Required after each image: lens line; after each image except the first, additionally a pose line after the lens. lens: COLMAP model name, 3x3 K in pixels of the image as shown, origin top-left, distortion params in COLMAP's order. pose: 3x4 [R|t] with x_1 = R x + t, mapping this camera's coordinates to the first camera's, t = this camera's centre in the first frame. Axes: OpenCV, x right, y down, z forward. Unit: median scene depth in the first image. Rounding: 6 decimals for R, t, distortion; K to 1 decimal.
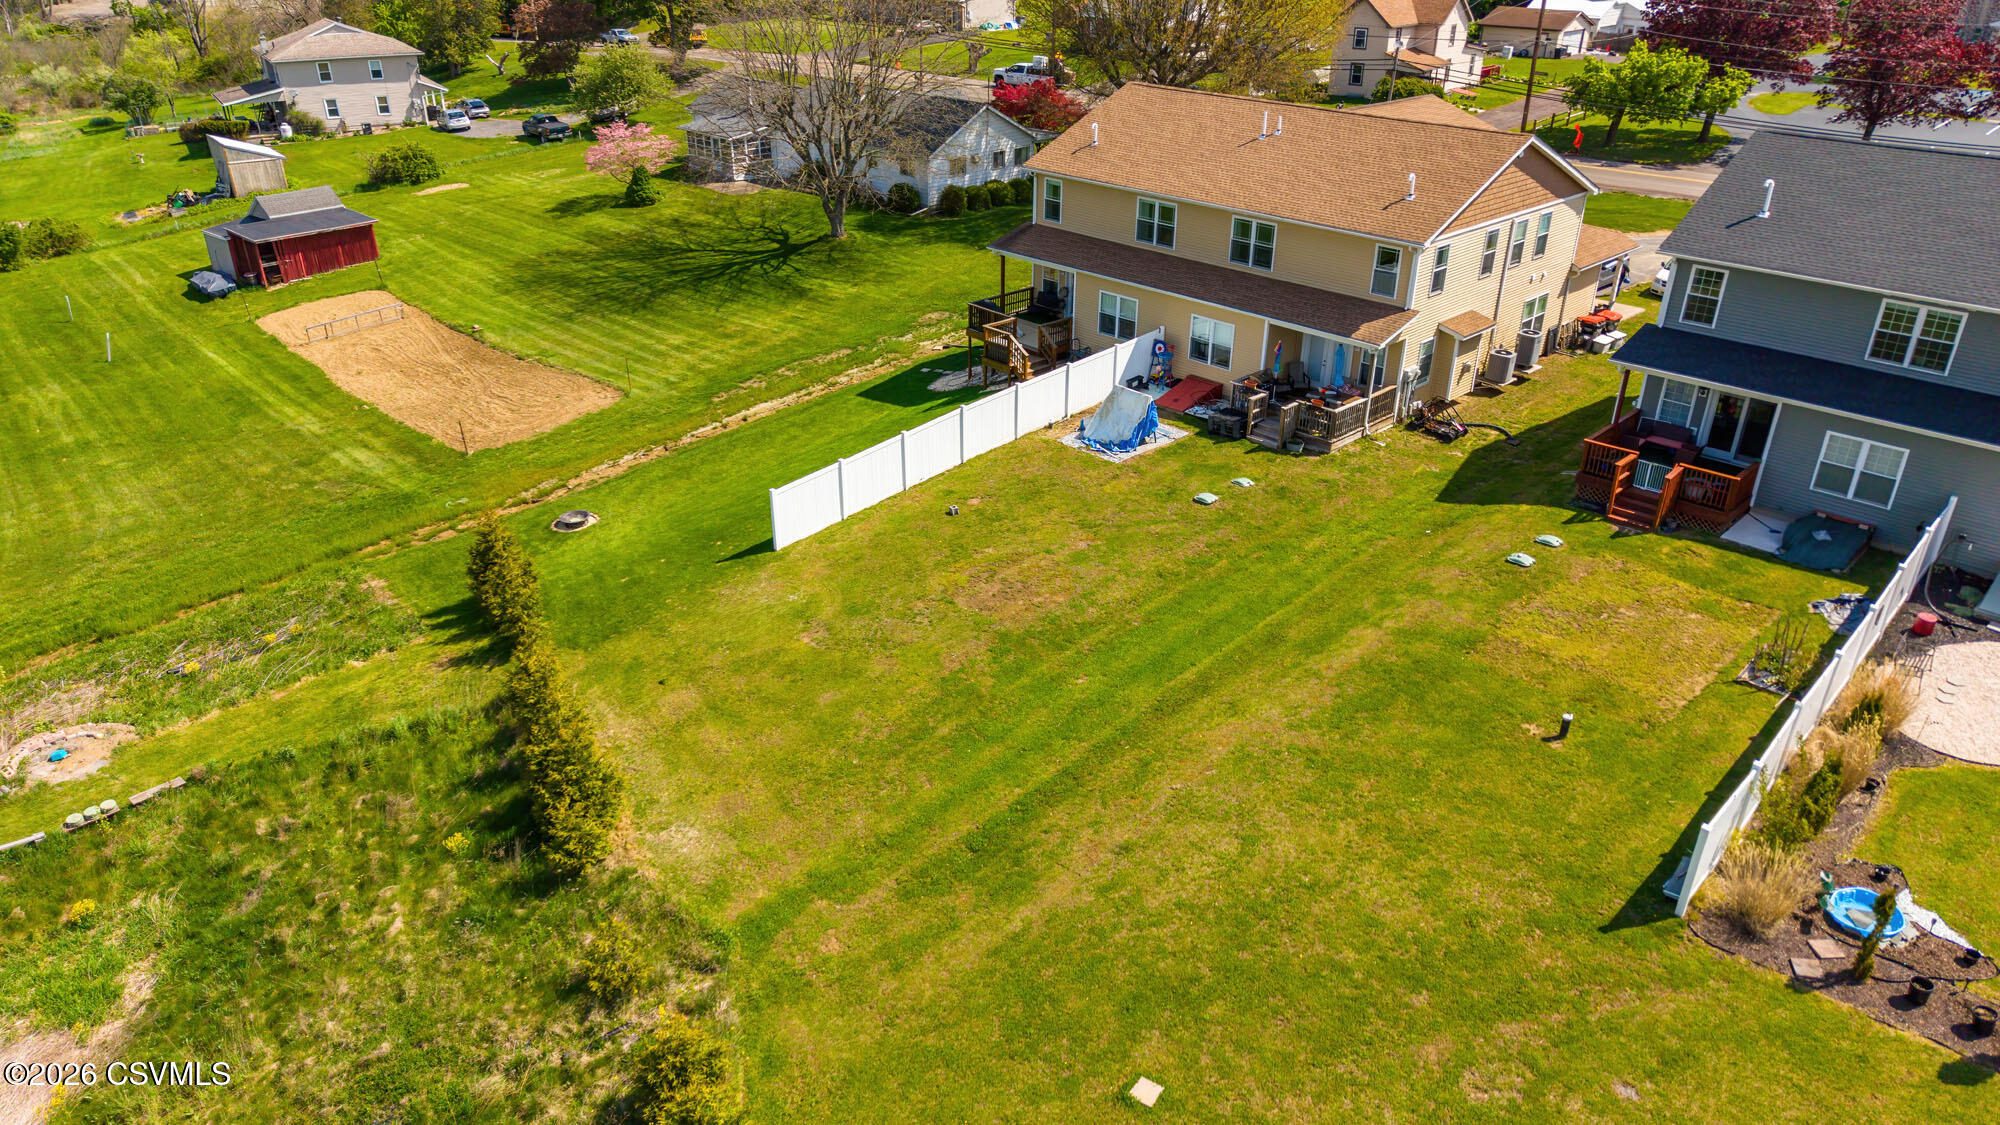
lens RADIAL K [[1318.4, 0, 1003.0], [0, 1318.4, 561.0], [0, 0, 1]] dist [0.048208, -0.051565]
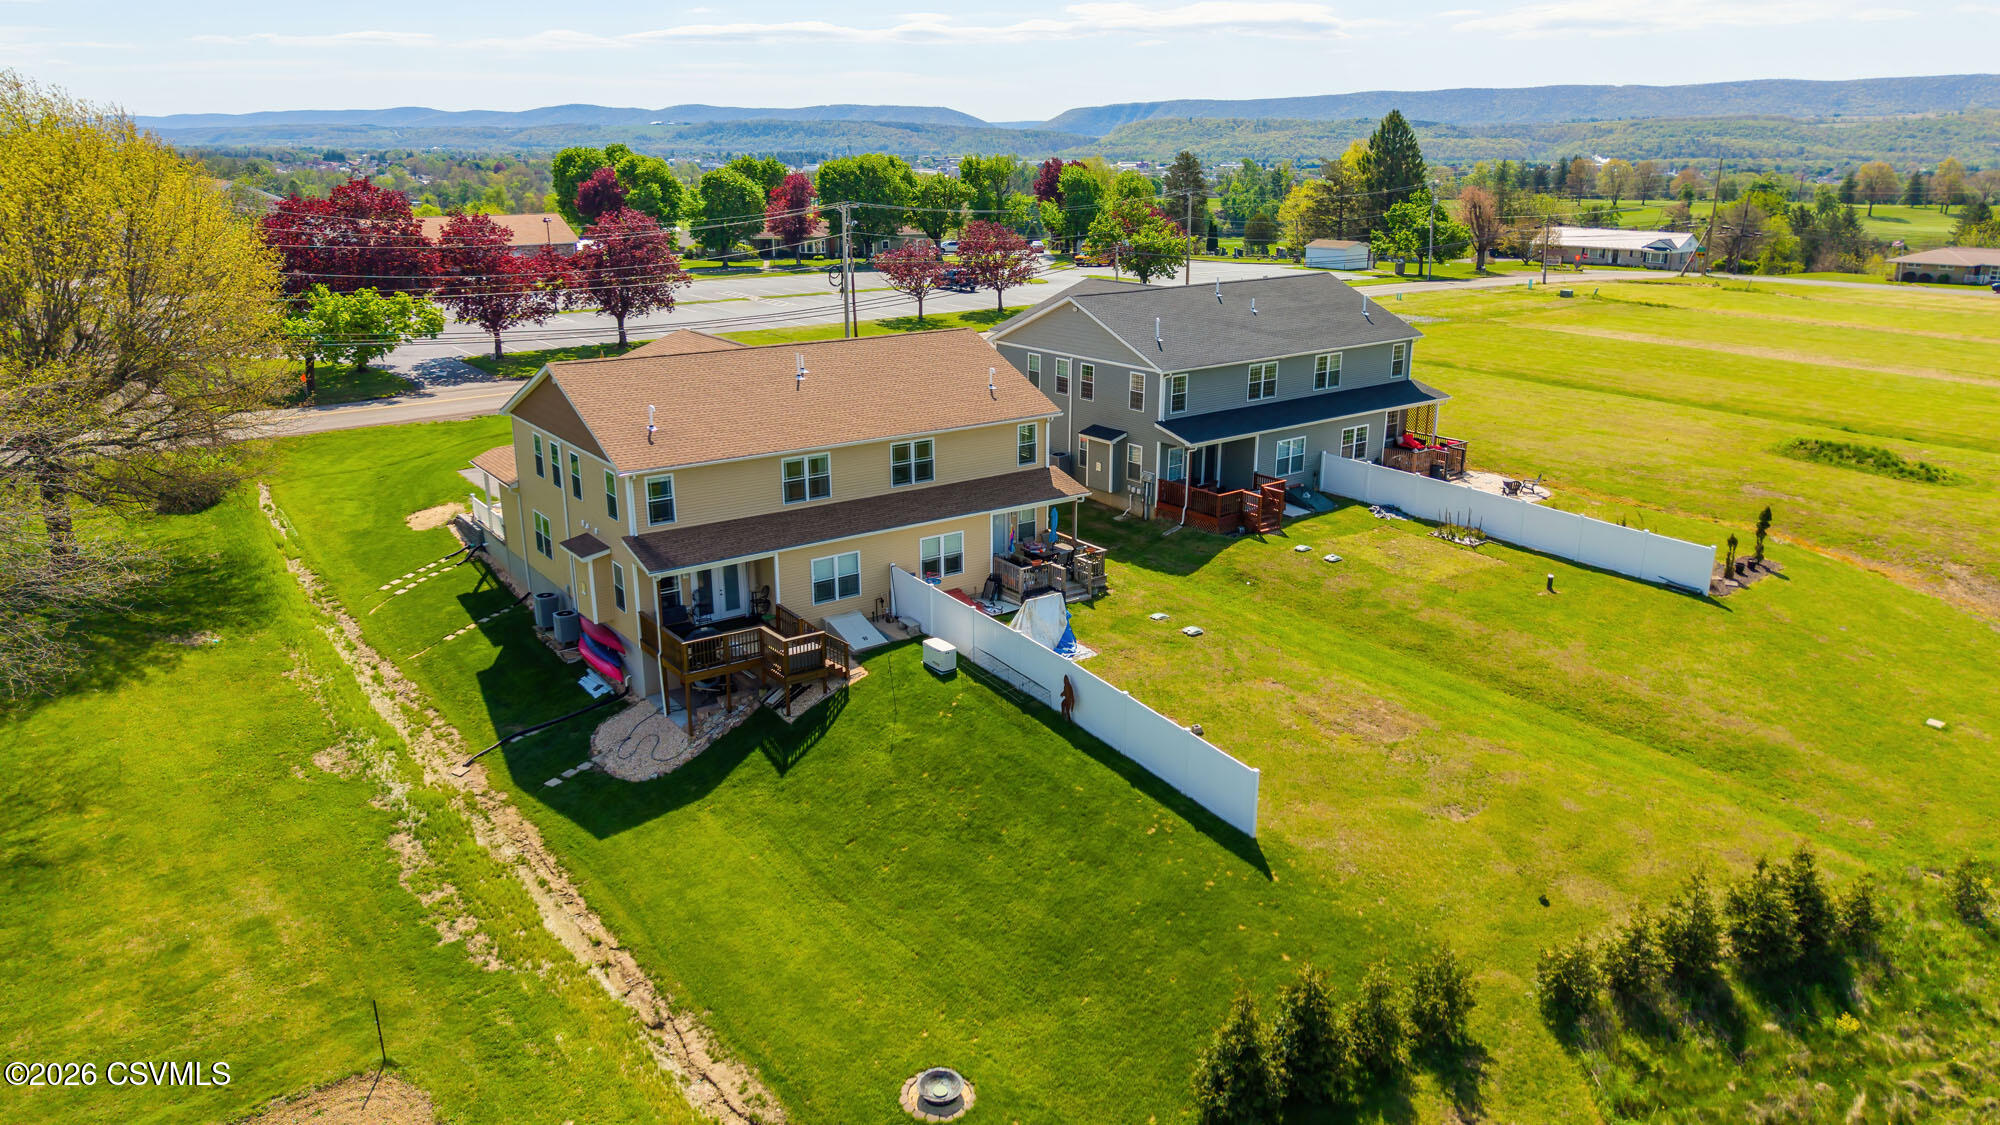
lens RADIAL K [[1318.4, 0, 1006.7], [0, 1318.4, 564.8], [0, 0, 1]] dist [0.048208, -0.051565]
pose [[0.158060, -0.314956, 0.935853, -0.830639], [0.445420, 0.868603, 0.217094, -0.373439], [-0.881259, 0.382533, 0.277579, 0.691594]]
